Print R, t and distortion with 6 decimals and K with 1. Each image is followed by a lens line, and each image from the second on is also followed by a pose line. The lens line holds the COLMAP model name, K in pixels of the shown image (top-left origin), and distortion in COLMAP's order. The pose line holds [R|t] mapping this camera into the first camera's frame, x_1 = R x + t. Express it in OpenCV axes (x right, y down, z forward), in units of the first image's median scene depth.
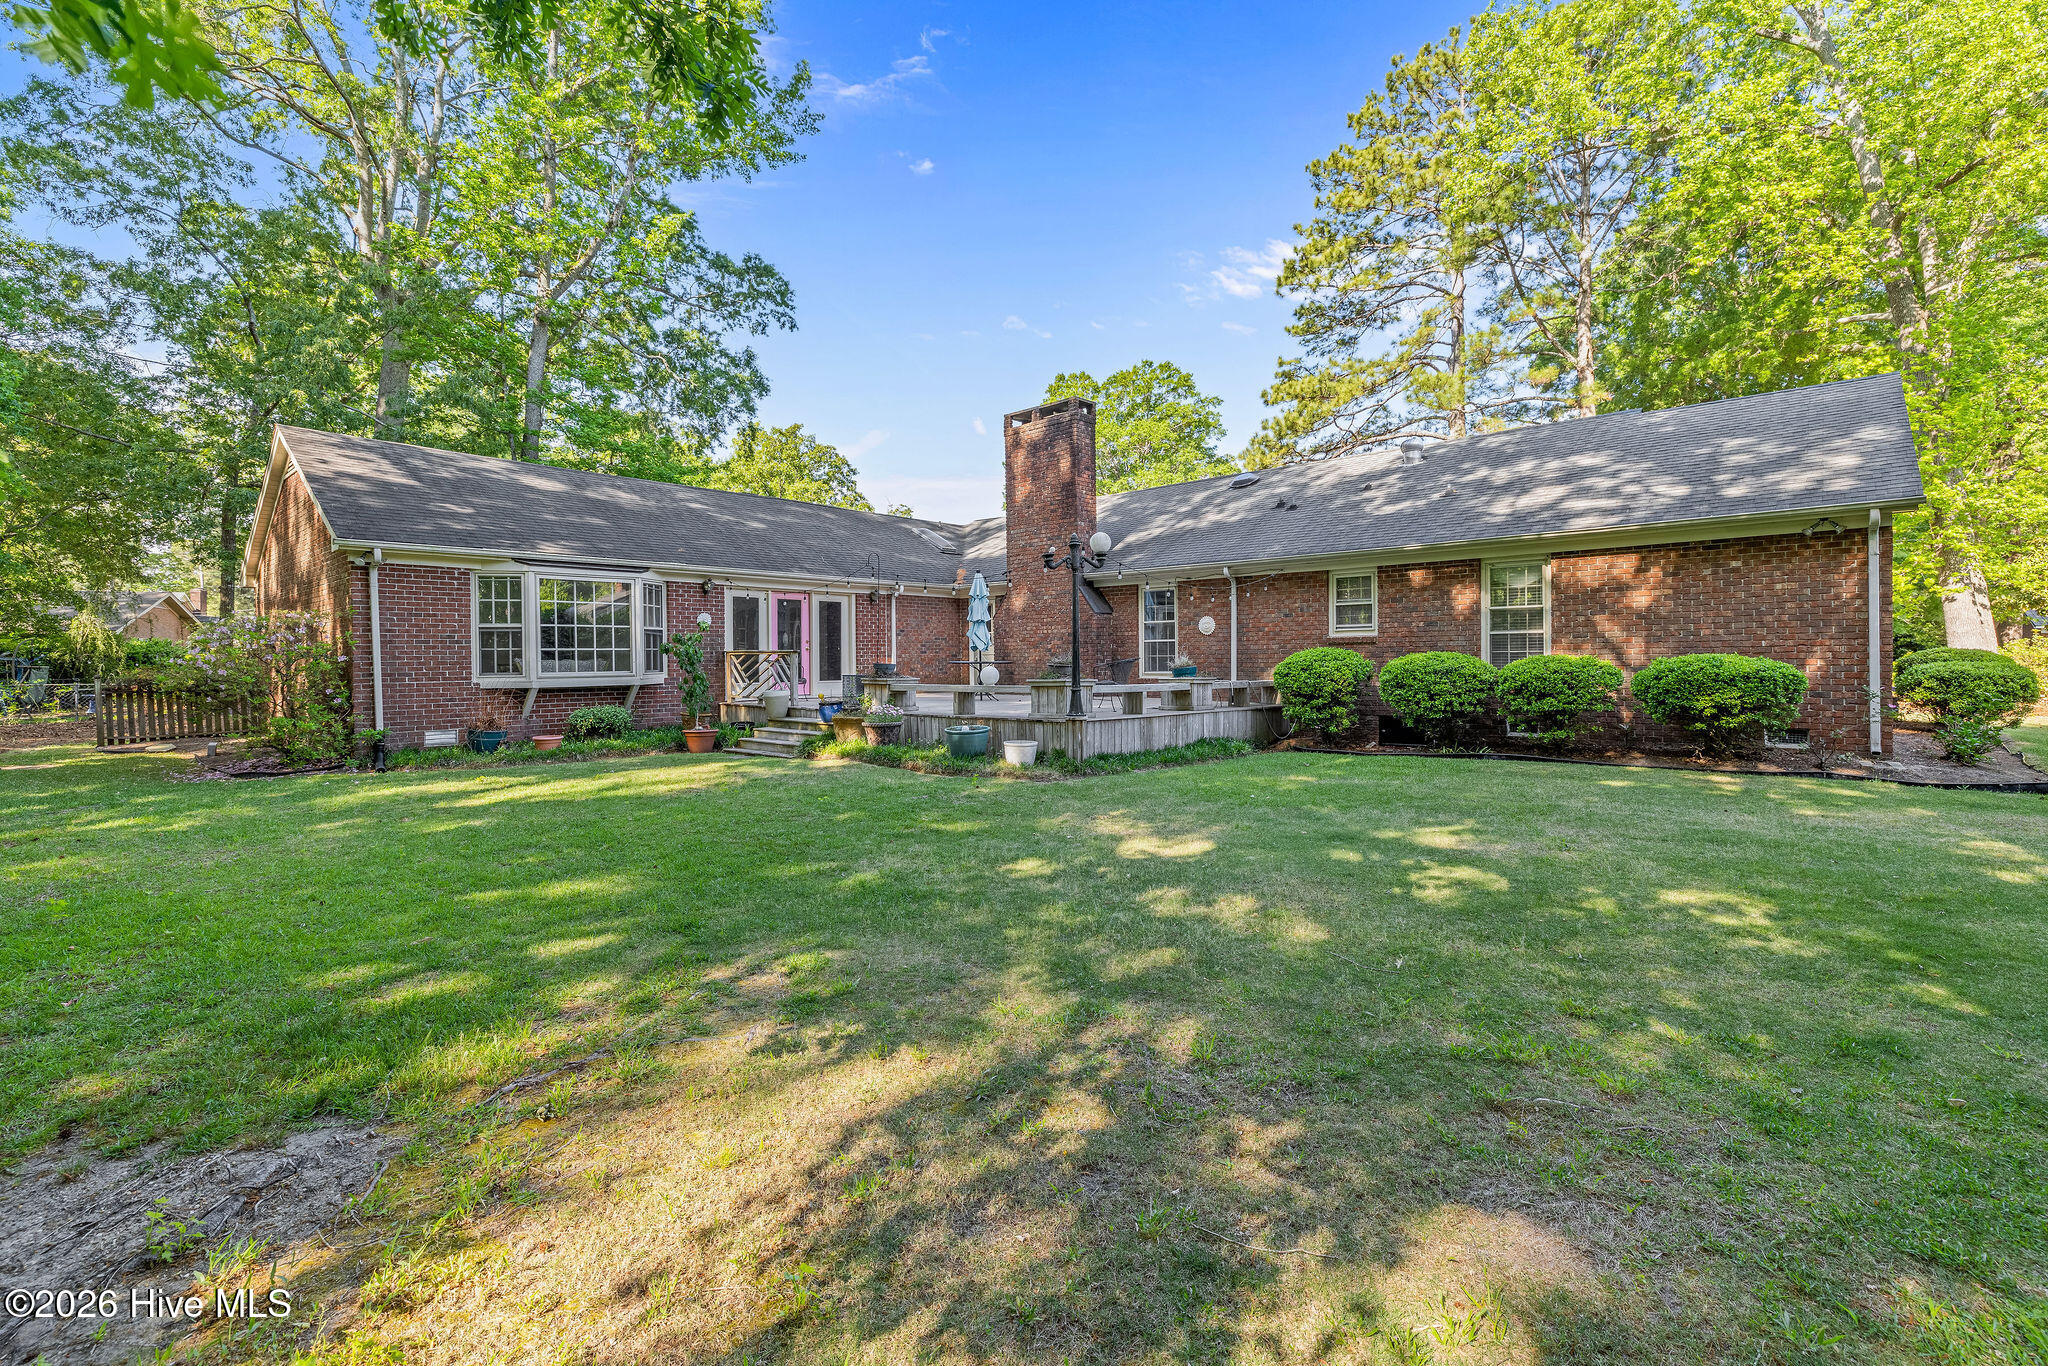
lens RADIAL K [[922.9, 0, 1024.0], [0, 922.9, 683.0], [0, 0, 1]] dist [0.000461, 0.000057]
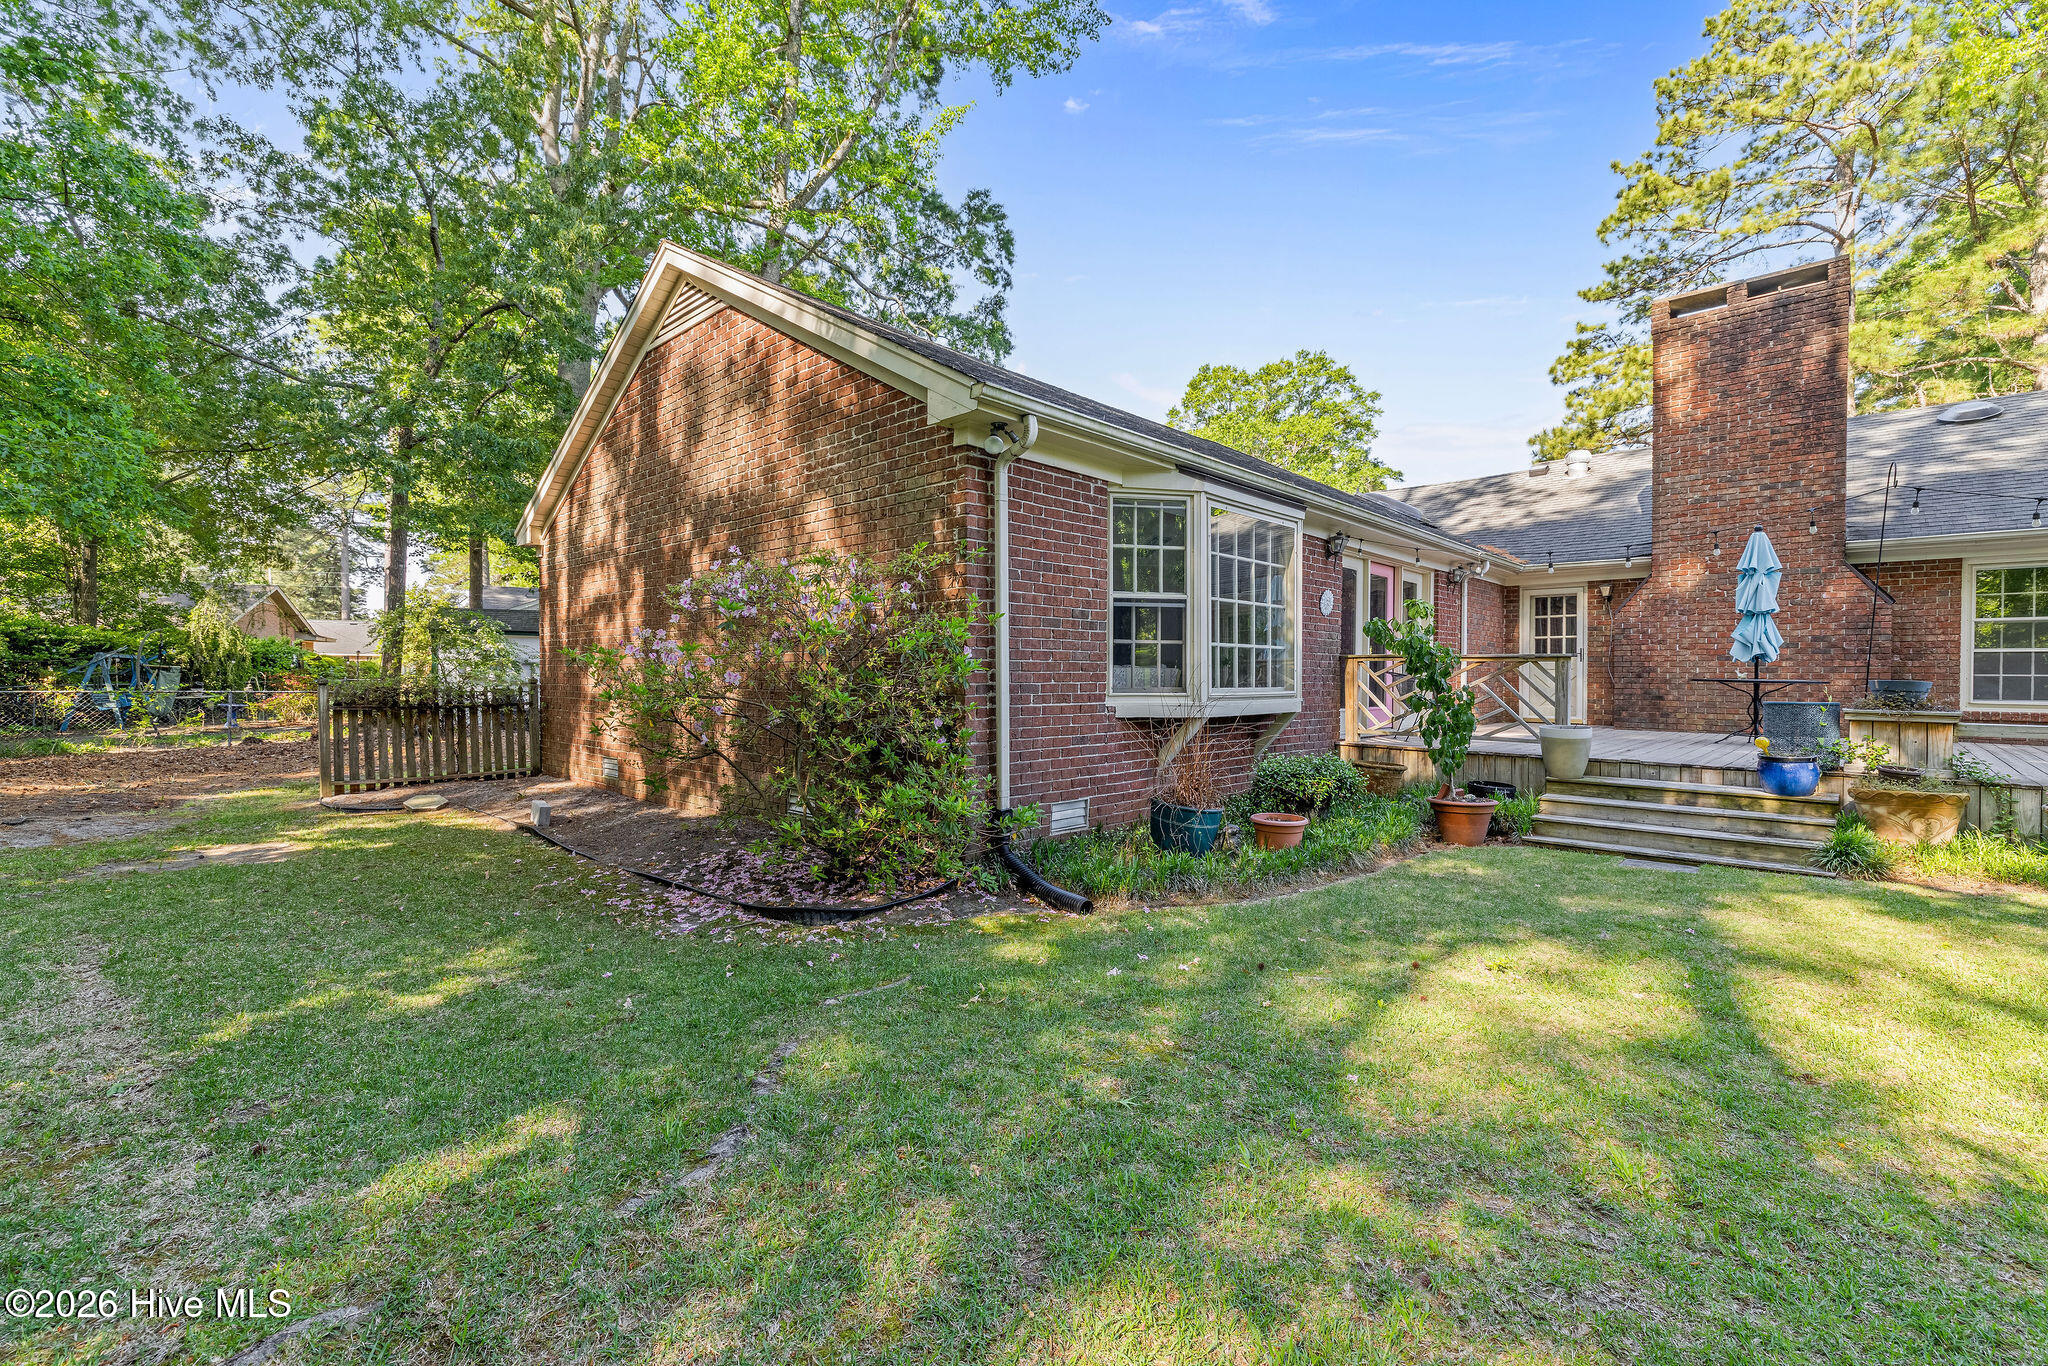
lens RADIAL K [[867.1, 0, 1024.0], [0, 867.1, 683.0], [0, 0, 1]] dist [-0.010652, -0.000046]
pose [[0.999920, 0.007850, 0.009912, -0.368428], [-0.007754, 0.999923, -0.009714, -0.004633], [-0.009988, 0.009636, 0.999904, 0.295514]]
